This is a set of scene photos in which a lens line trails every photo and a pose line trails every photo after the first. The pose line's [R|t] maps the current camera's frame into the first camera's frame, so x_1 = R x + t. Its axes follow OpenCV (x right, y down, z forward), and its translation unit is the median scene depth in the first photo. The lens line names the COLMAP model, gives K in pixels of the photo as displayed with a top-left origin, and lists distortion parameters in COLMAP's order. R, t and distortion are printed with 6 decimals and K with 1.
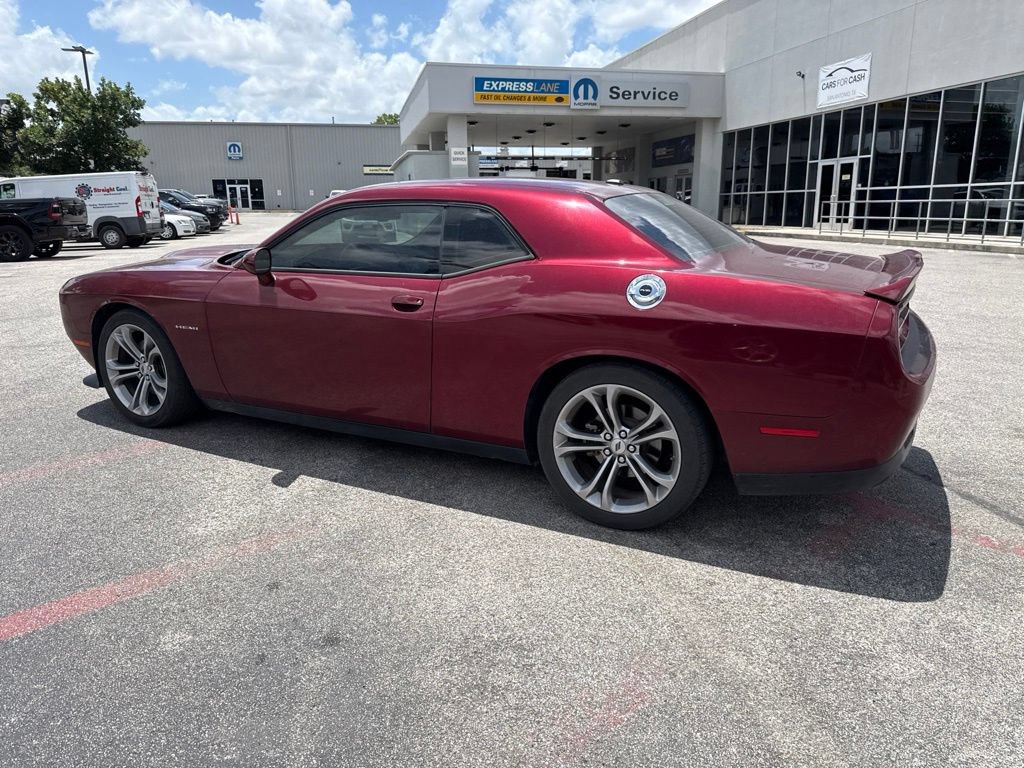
lens RADIAL K [[723.2, 0, 515.5], [0, 723.2, 385.9], [0, 0, 1]] dist [0.020496, -0.027094]
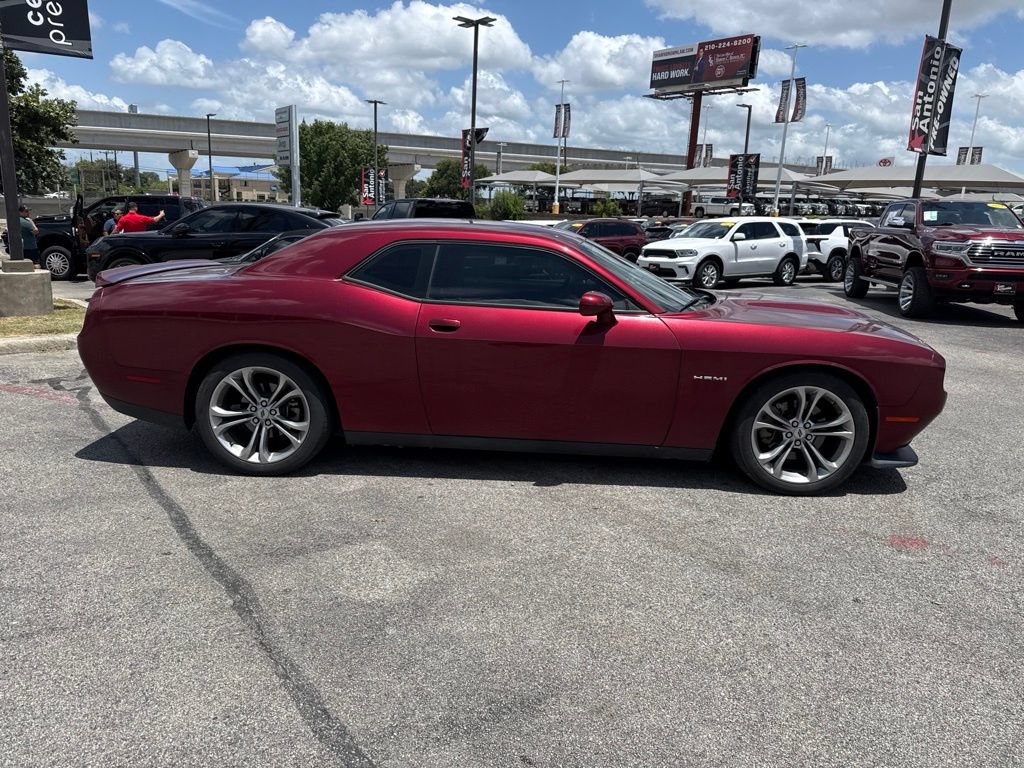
lens RADIAL K [[723.2, 0, 518.0], [0, 723.2, 377.0], [0, 0, 1]] dist [0.020496, -0.027094]
pose [[-0.897725, 0.068004, -0.435277, 0.377265], [-0.144484, 0.887925, 0.436708, -0.508340], [0.416191, 0.454934, -0.787287, 1.804093]]
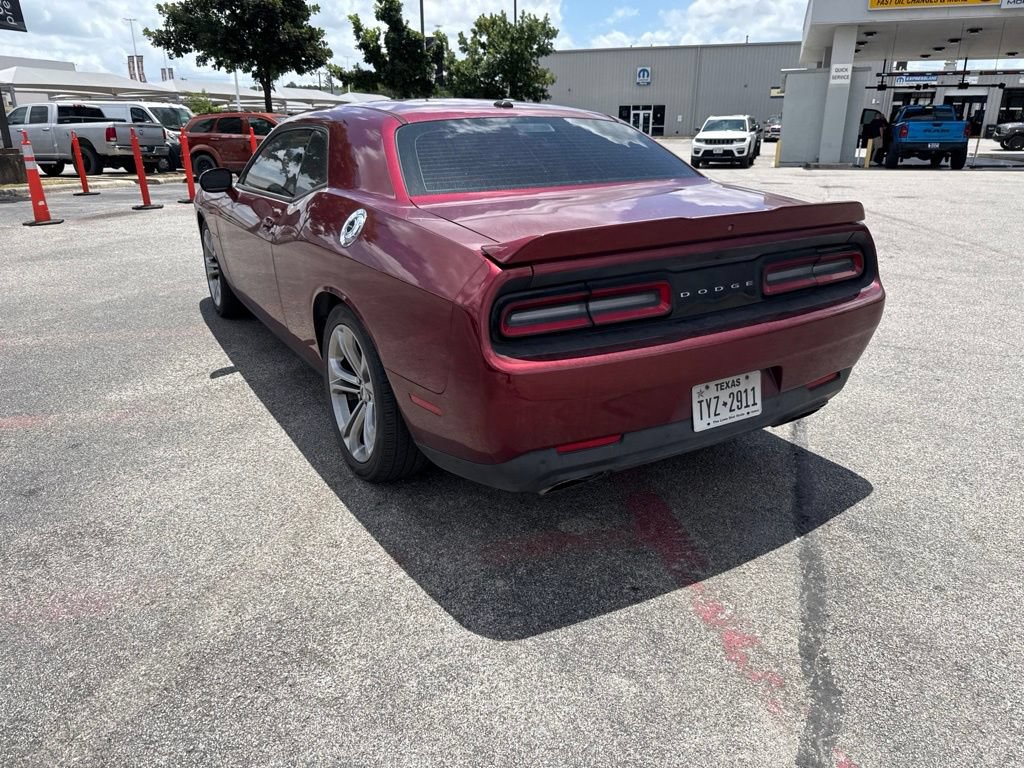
lens RADIAL K [[723.2, 0, 516.6], [0, 723.2, 386.9], [0, 0, 1]] dist [0.020496, -0.027094]
pose [[0.852898, 0.180144, -0.490014, 0.518922], [-0.133261, 0.982612, 0.129288, -0.048602], [0.504784, -0.044969, 0.862074, 0.182966]]
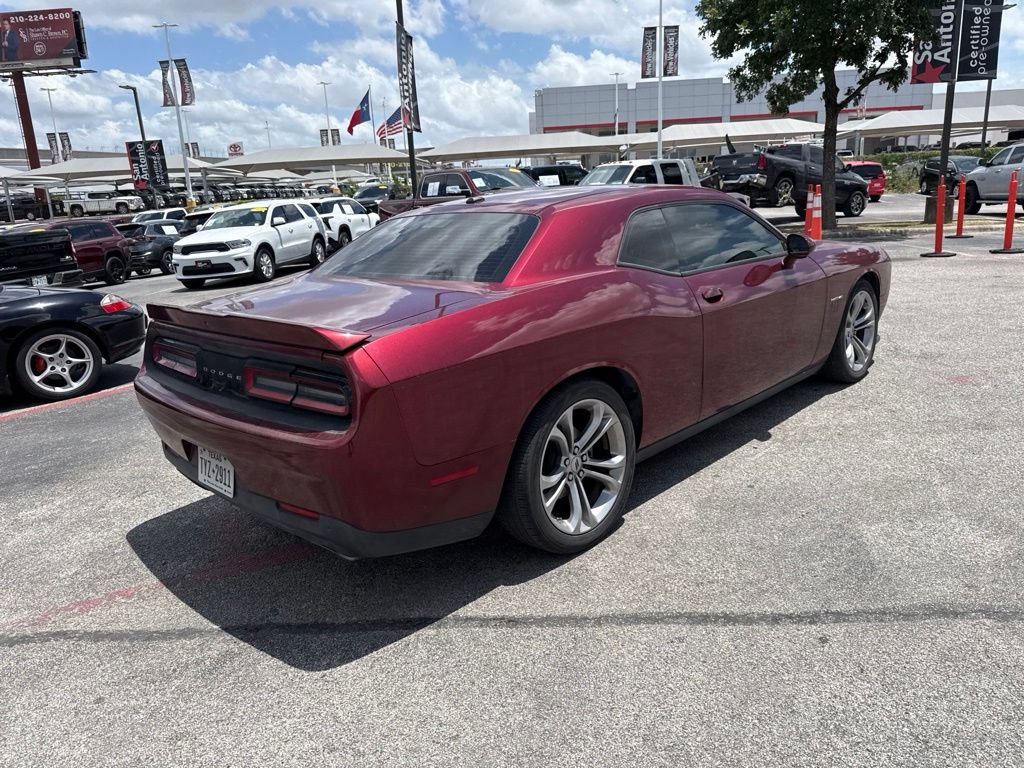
lens RADIAL K [[723.2, 0, 520.3], [0, 723.2, 381.2], [0, 0, 1]] dist [0.020496, -0.027094]
pose [[-0.279349, 0.261688, -0.923842, 0.865093], [-0.182807, 0.930052, 0.318724, -0.300055], [0.942627, 0.257920, -0.211971, 1.062049]]
